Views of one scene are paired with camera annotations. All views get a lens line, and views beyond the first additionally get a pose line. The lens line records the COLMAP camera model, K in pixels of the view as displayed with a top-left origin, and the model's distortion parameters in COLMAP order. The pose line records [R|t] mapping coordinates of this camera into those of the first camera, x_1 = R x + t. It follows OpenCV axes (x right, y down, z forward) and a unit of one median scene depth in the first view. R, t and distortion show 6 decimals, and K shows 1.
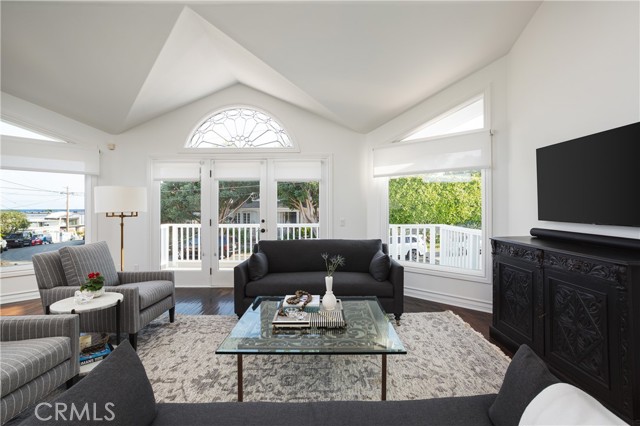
lens RADIAL K [[316.8, 0, 320.2], [0, 316.8, 208.4], [0, 0, 1]] dist [-0.002723, 0.000473]
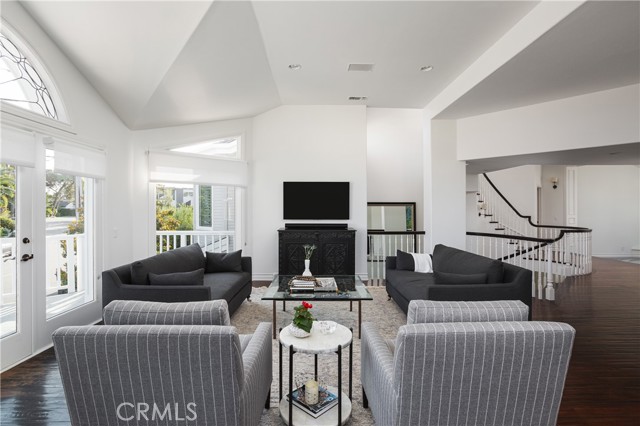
lens RADIAL K [[330.9, 0, 319.7], [0, 330.9, 212.1], [0, 0, 1]] dist [-0.001385, -0.000104]
pose [[-0.018935, -0.001242, 0.999820, -1.042756], [0.010705, 0.999942, 0.001445, -0.006613], [-0.999763, 0.010731, -0.018921, 0.670747]]
